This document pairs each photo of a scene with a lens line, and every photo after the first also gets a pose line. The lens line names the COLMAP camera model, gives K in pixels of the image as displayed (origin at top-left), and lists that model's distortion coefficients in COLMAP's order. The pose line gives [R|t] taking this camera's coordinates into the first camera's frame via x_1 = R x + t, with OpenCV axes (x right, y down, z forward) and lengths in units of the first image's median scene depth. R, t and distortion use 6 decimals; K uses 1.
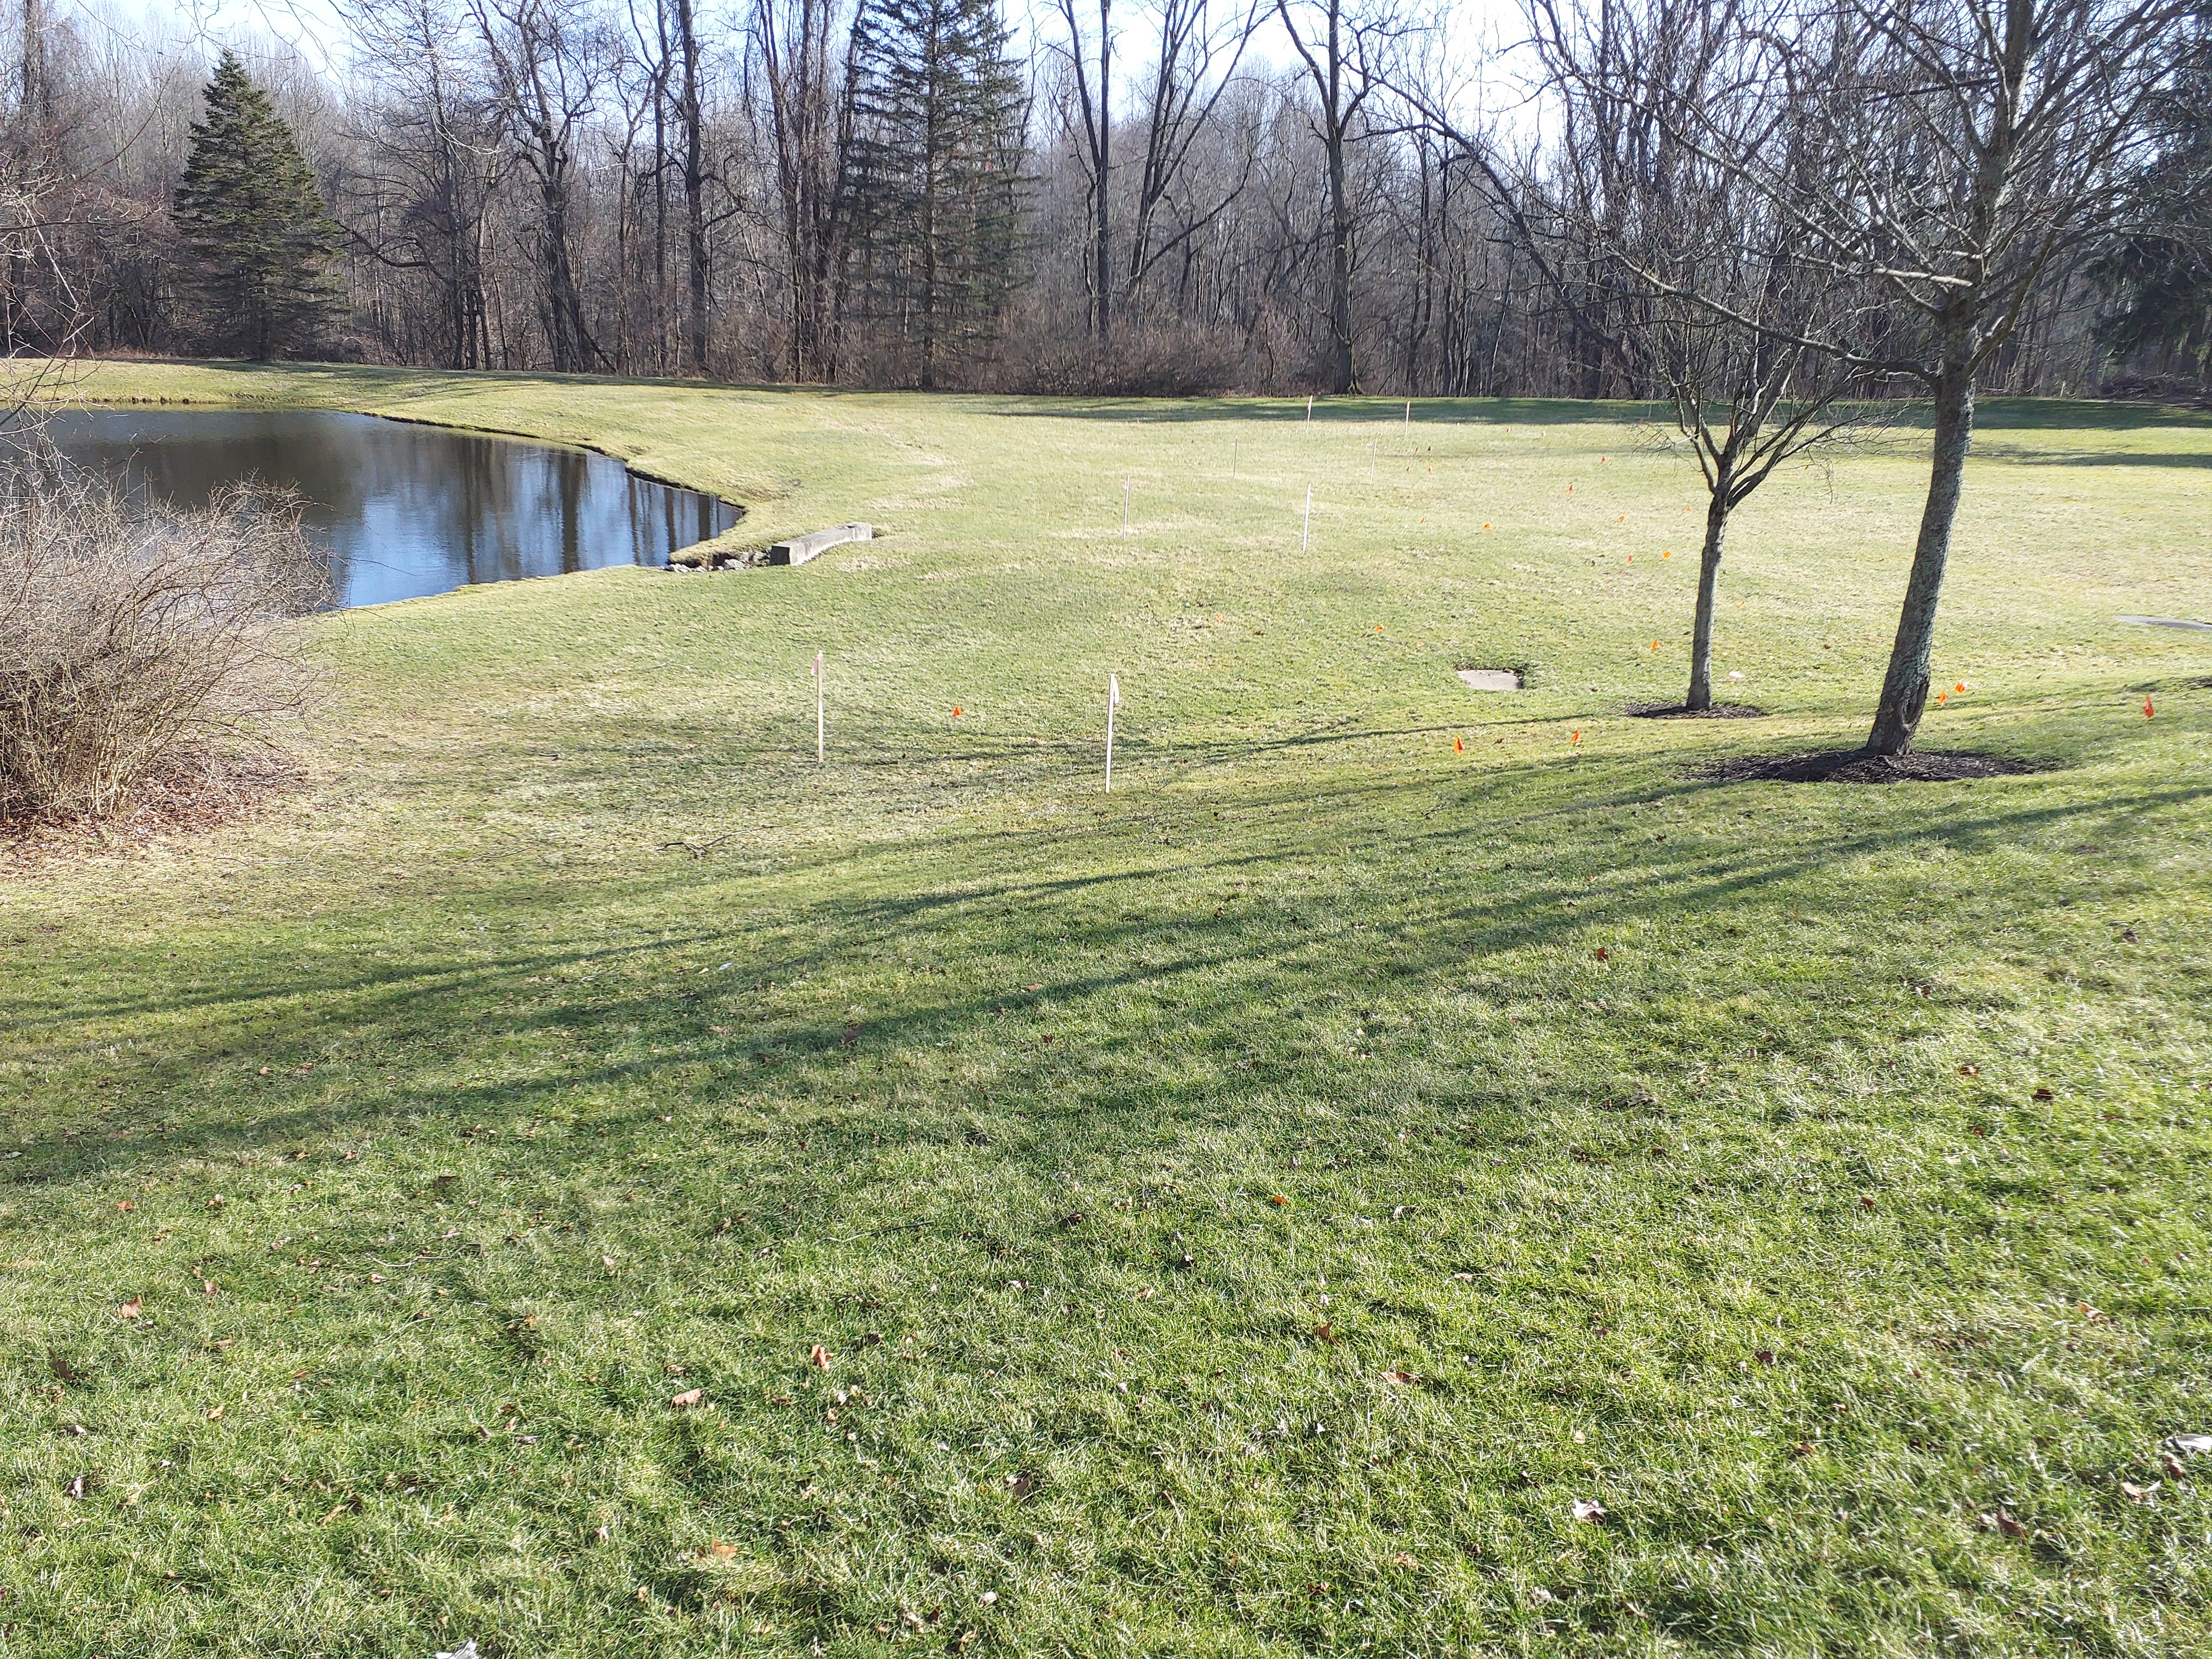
lens RADIAL K [[1738.2, 0, 1106.0], [0, 1738.2, 829.5], [0, 0, 1]] dist [0.004940, -0.004699]
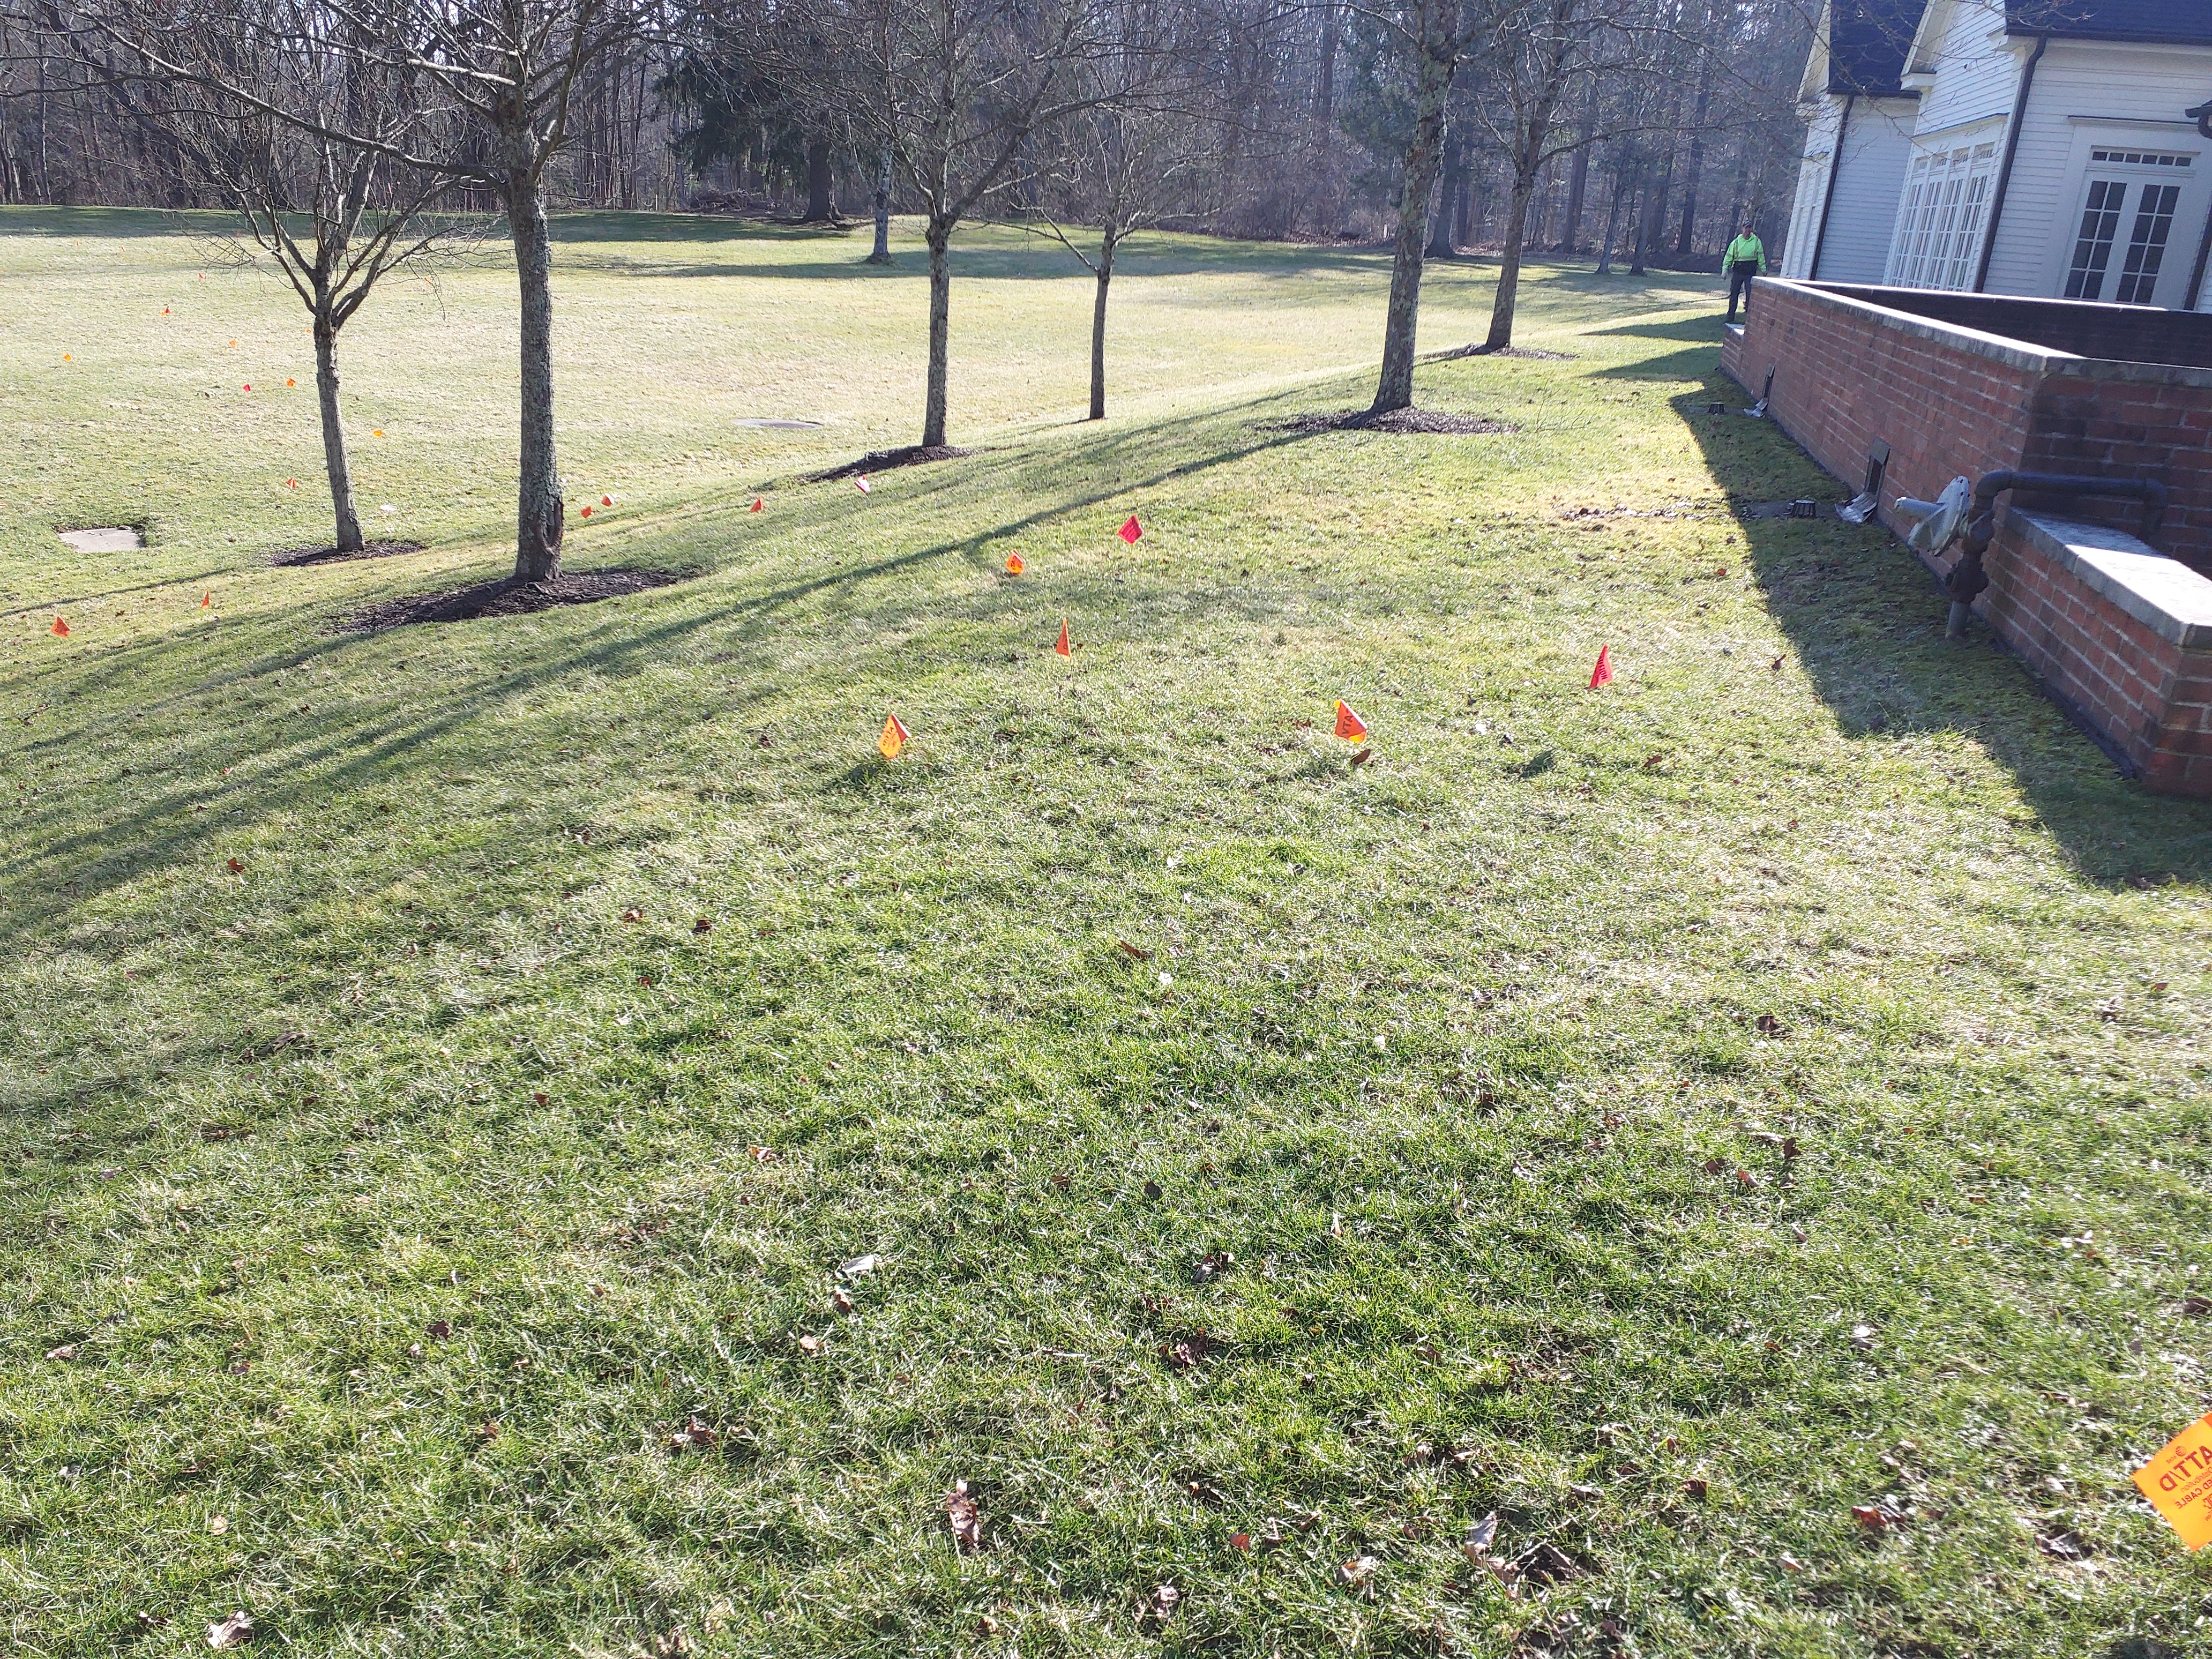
lens RADIAL K [[1696.4, 0, 1106.0], [0, 1696.4, 829.5], [0, 0, 1]] dist [-0.046191, 0.000435]
pose [[0.754088, -0.206399, 0.623499, 0.099402], [0.136667, 0.977869, 0.158415, -0.018307], [-0.642396, -0.034247, 0.765607, 0.094025]]
